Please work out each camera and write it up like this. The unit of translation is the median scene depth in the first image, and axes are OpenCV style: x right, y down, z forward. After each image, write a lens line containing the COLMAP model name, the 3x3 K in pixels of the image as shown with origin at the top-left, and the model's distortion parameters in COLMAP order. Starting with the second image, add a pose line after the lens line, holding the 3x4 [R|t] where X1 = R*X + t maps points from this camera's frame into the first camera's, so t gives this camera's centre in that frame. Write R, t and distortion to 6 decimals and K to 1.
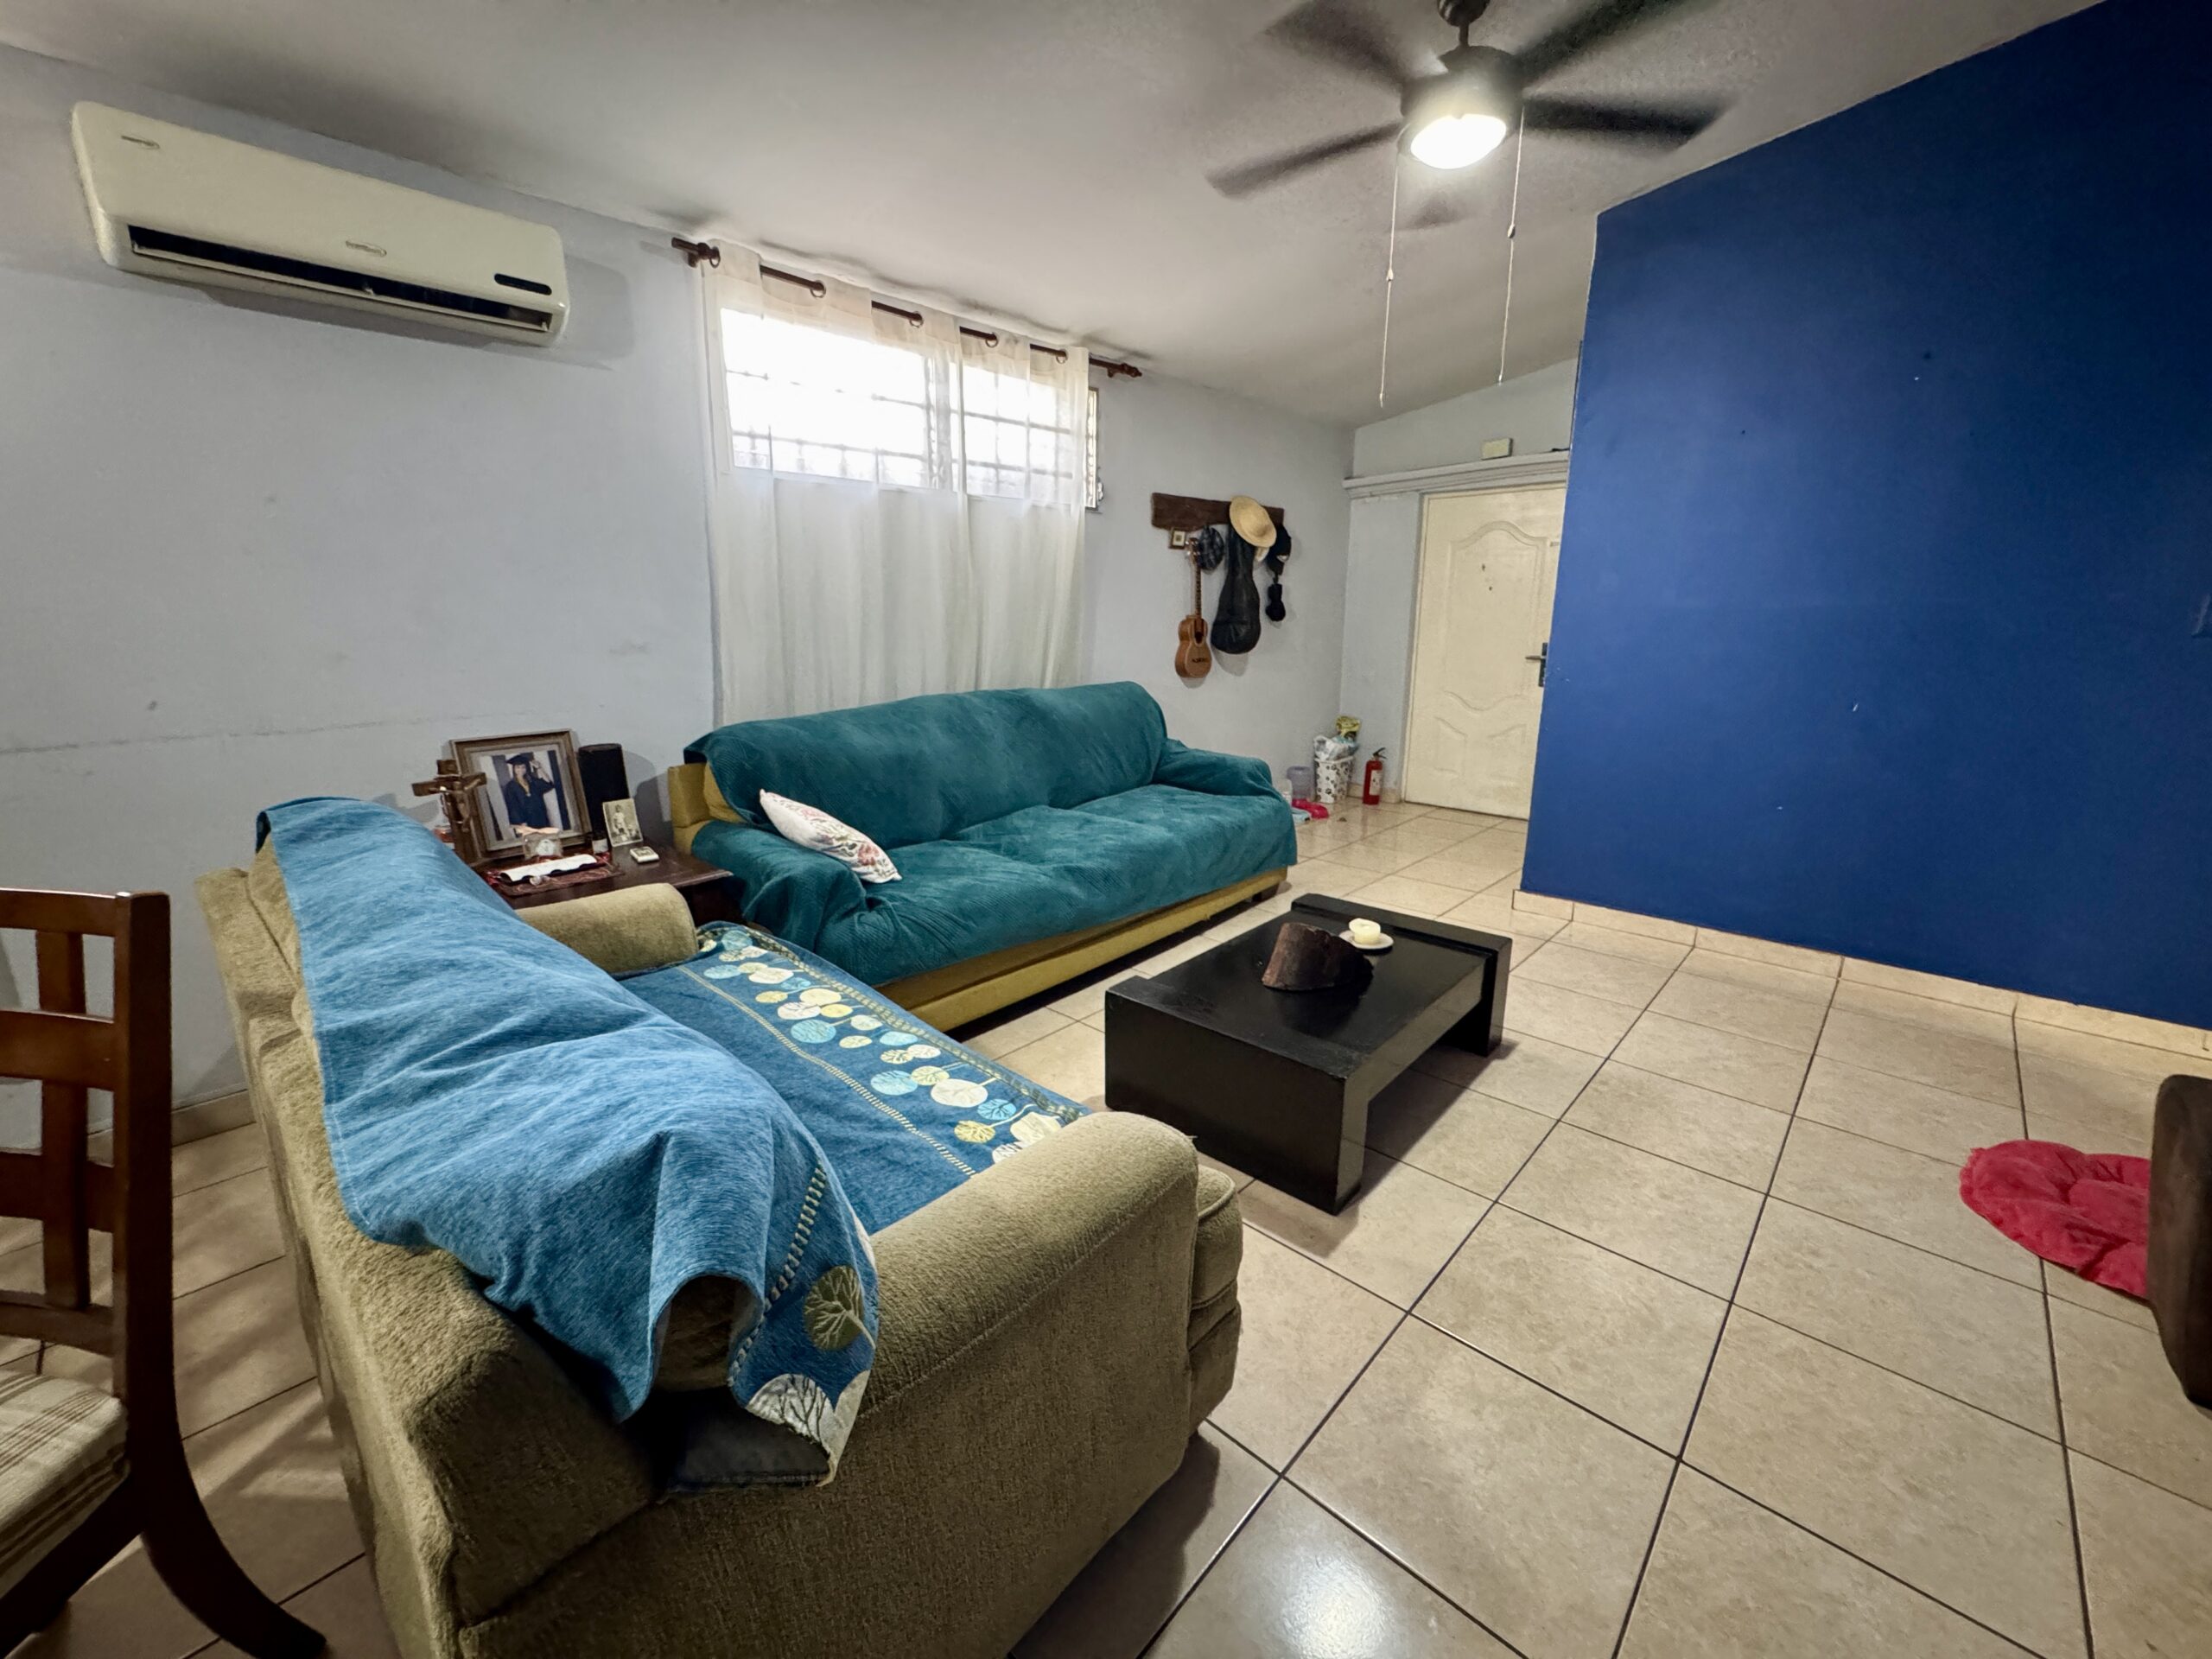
lens RADIAL K [[883.7, 0, 1108.8], [0, 883.7, 829.9], [0, 0, 1]] dist [-0.003199, 0.000377]
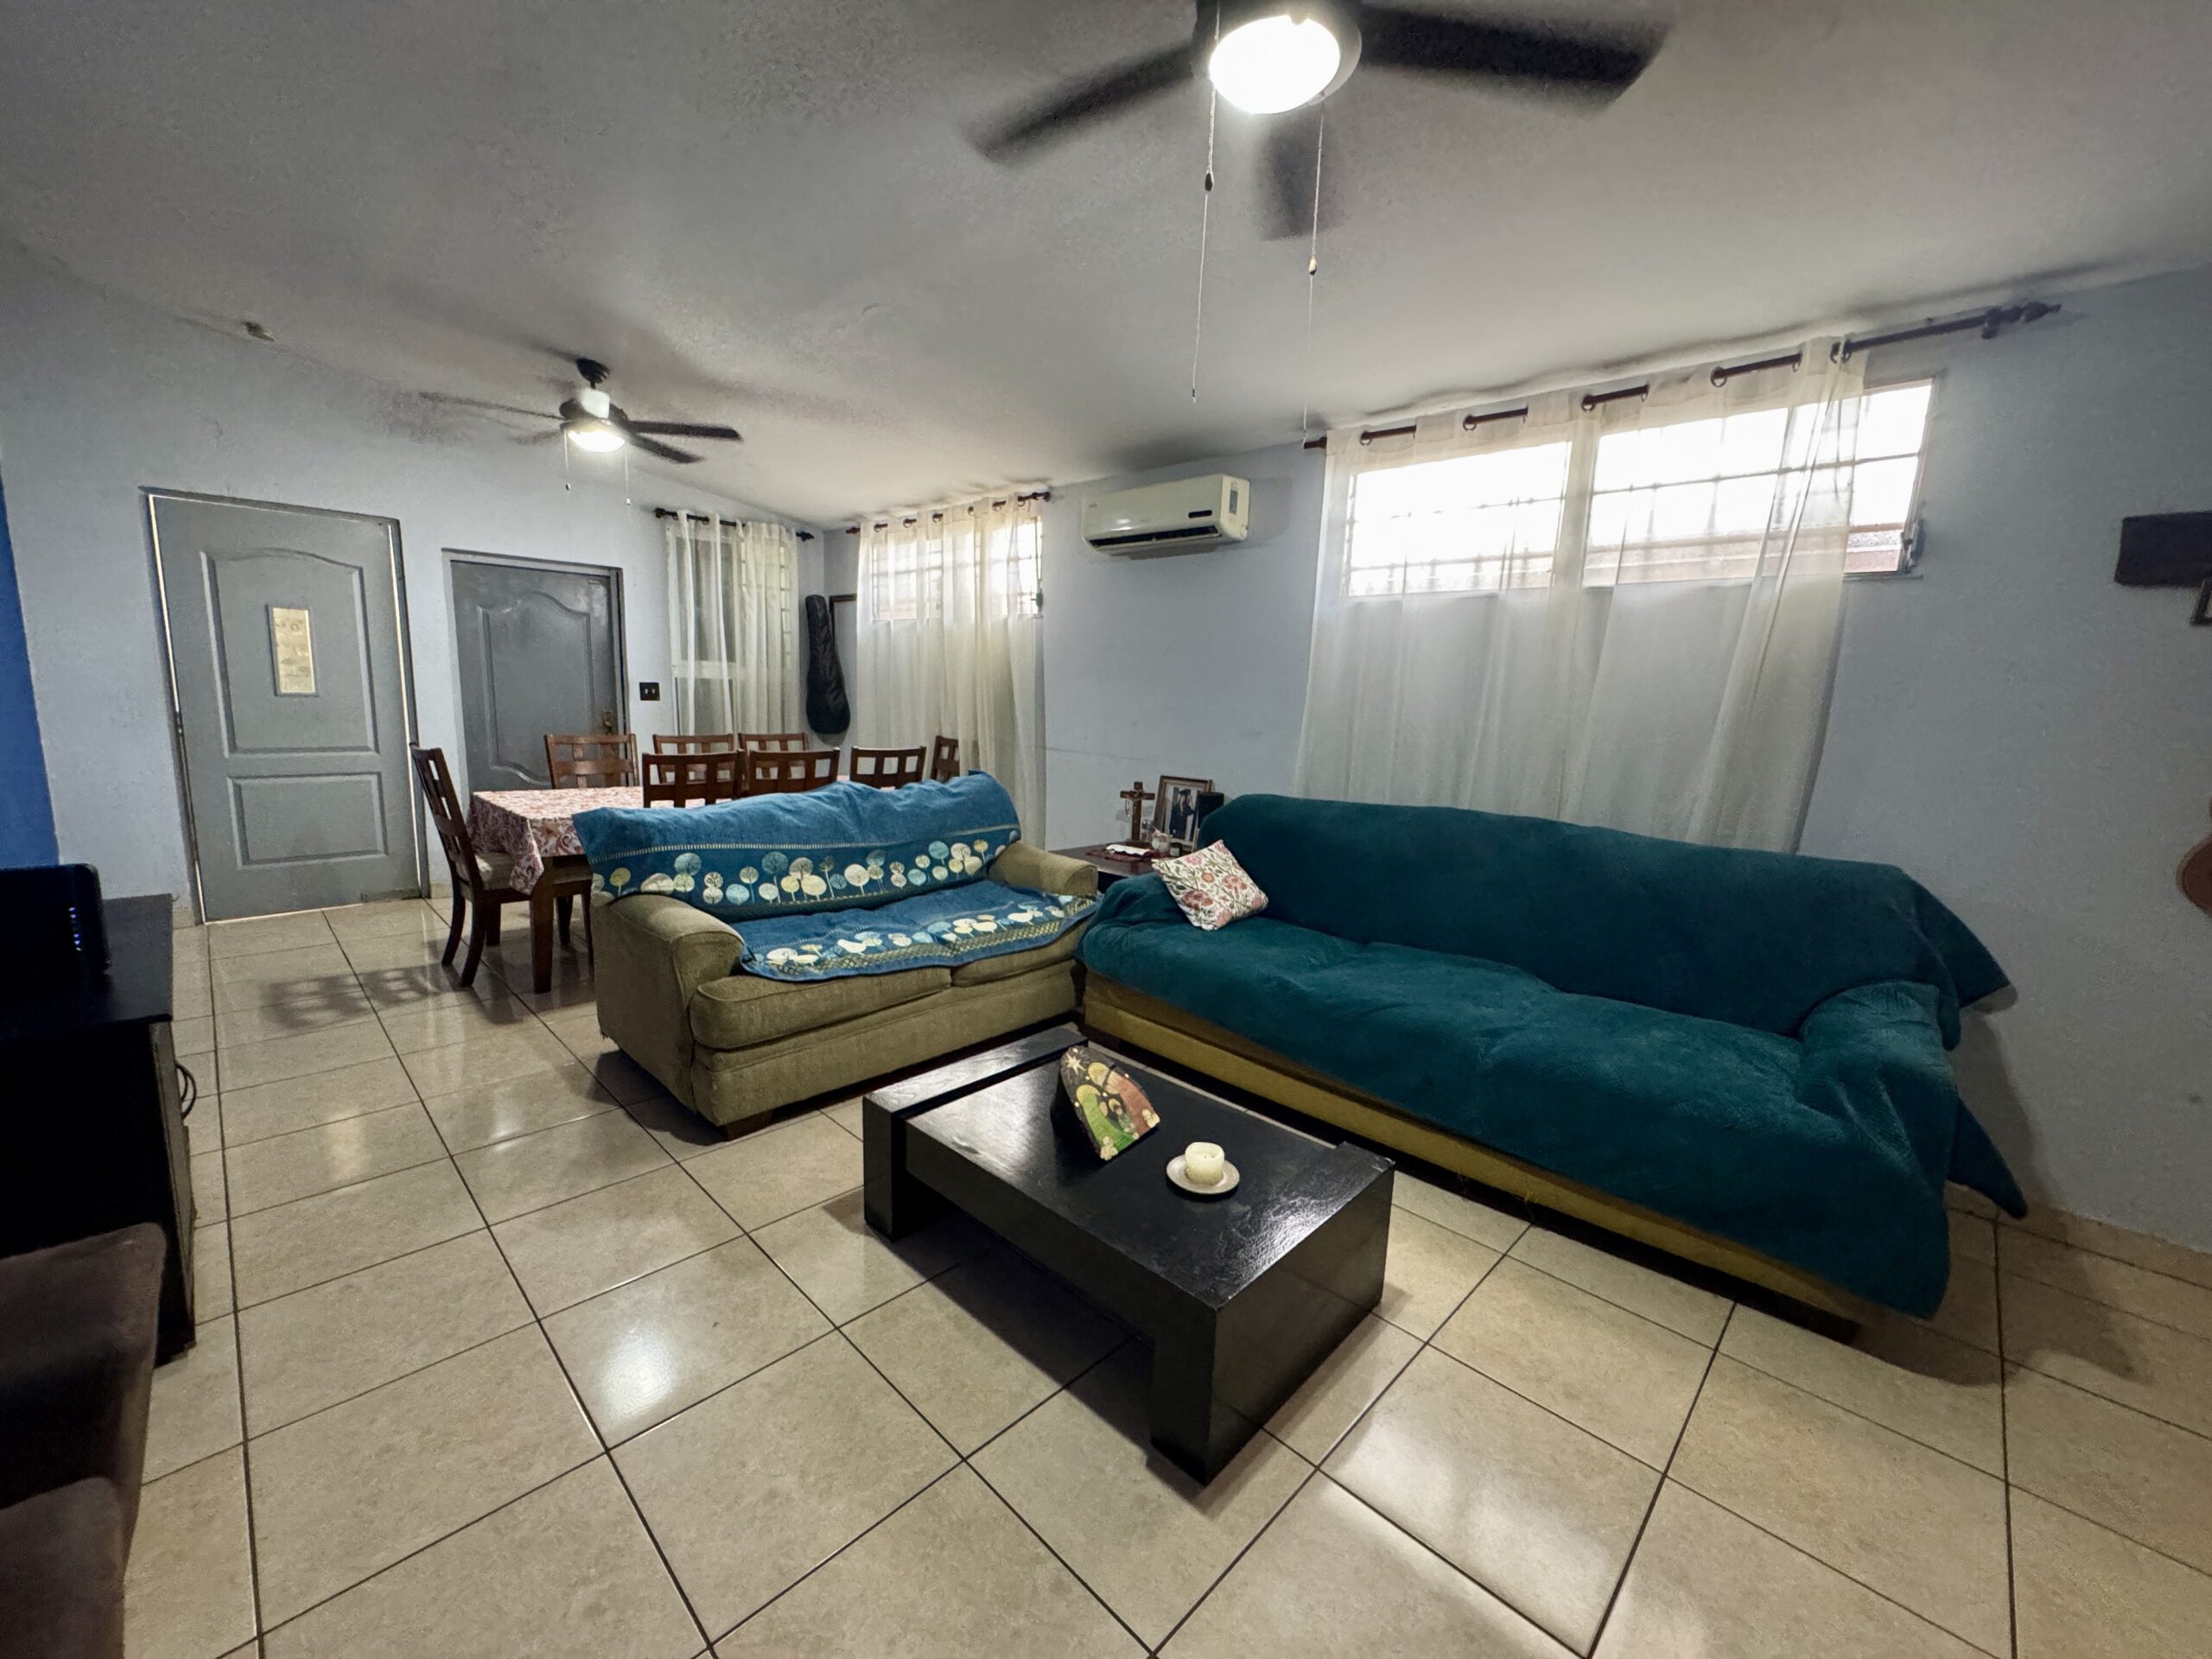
lens RADIAL K [[883.7, 0, 1102.8], [0, 883.7, 831.1], [0, 0, 1]] dist [-0.003199, 0.000377]
pose [[-0.023957, 0.162318, -0.986448, 0.721089], [-0.279796, 0.946209, 0.162492, -0.176250], [0.959761, 0.279897, 0.022747, 0.625309]]
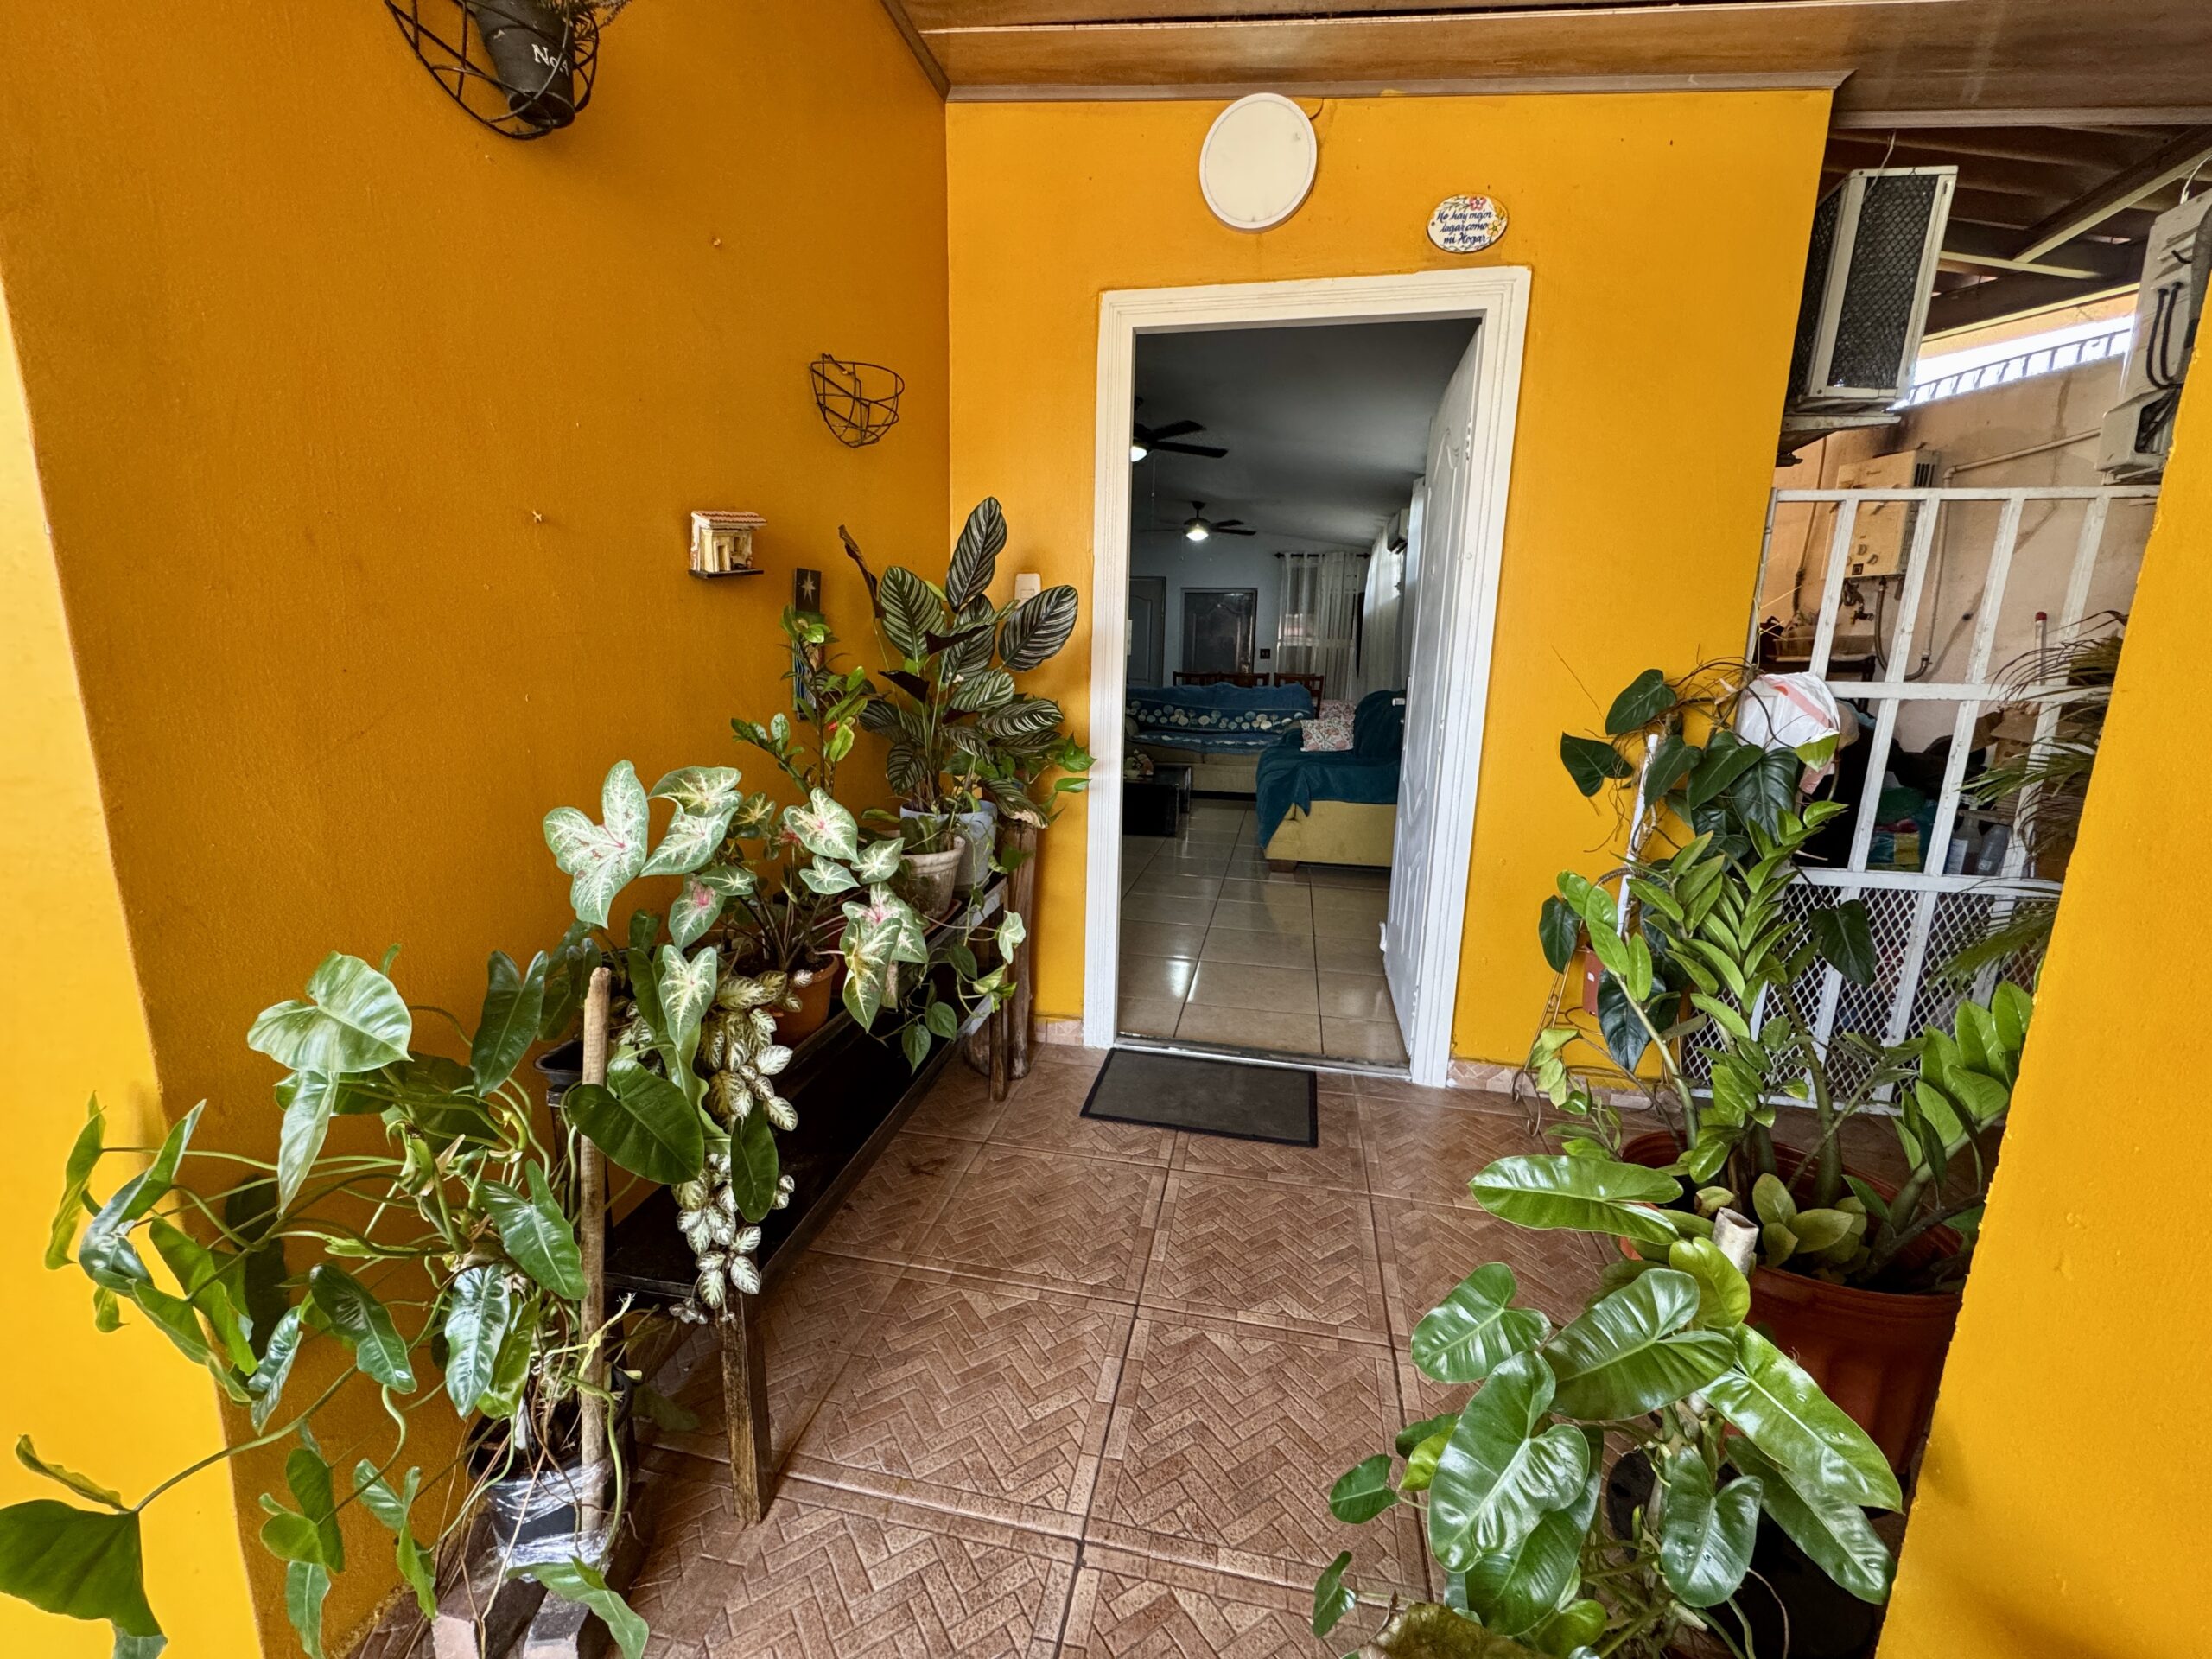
lens RADIAL K [[883.7, 0, 1109.4], [0, 883.7, 832.0], [0, 0, 1]] dist [-0.003199, 0.000377]
pose [[-0.854401, 0.087914, -0.512122, 1.145960], [-0.141837, 0.908695, 0.392627, -0.481130], [0.499880, 0.408099, -0.763921, 2.096521]]
